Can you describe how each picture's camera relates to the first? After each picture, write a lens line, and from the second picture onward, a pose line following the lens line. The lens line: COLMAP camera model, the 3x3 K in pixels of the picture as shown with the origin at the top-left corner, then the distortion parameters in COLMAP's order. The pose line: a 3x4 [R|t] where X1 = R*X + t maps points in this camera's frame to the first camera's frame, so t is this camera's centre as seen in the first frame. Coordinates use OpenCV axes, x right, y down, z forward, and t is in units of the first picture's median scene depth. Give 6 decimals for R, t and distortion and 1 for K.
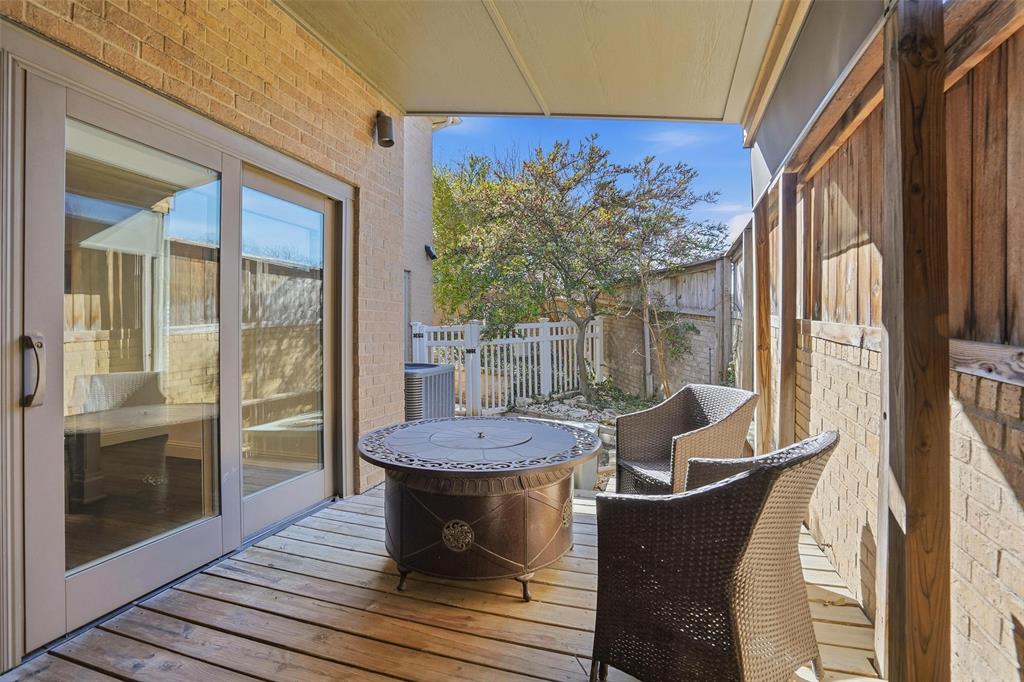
lens RADIAL K [[470.5, 0, 512.8], [0, 470.5, 338.8], [0, 0, 1]] dist [-0.026653, 0.001049]
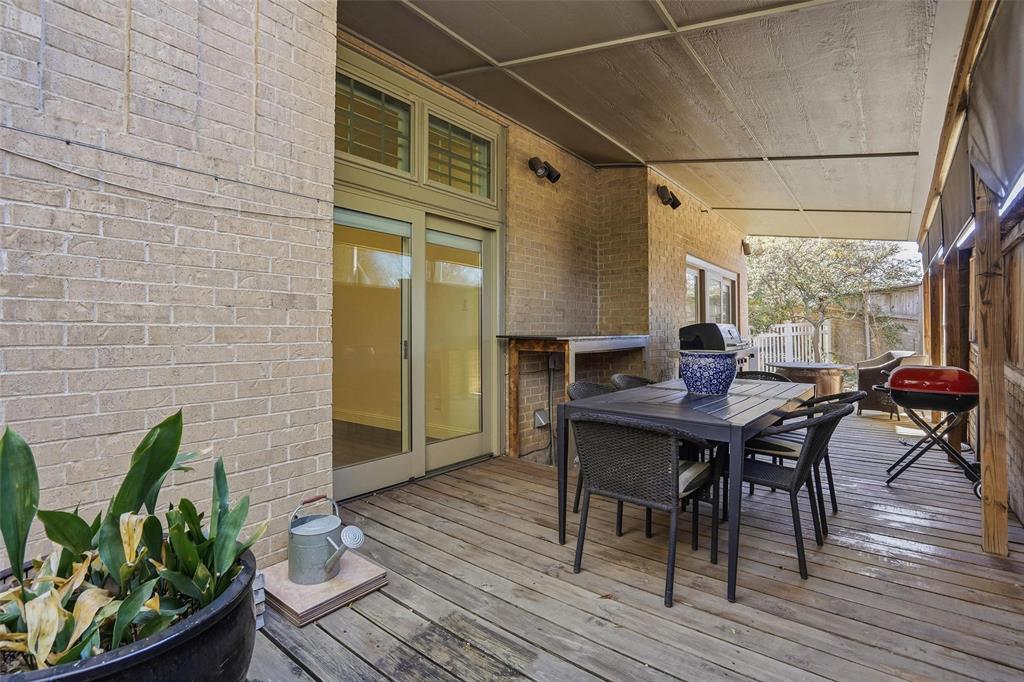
lens RADIAL K [[470.5, 0, 509.0], [0, 470.5, 338.0], [0, 0, 1]] dist [-0.026653, 0.001049]
pose [[0.930026, 0.007320, -0.367420, -0.243924], [-0.006692, 0.999973, 0.002983, 0.015738], [0.367432, -0.000316, 0.930050, -0.826831]]
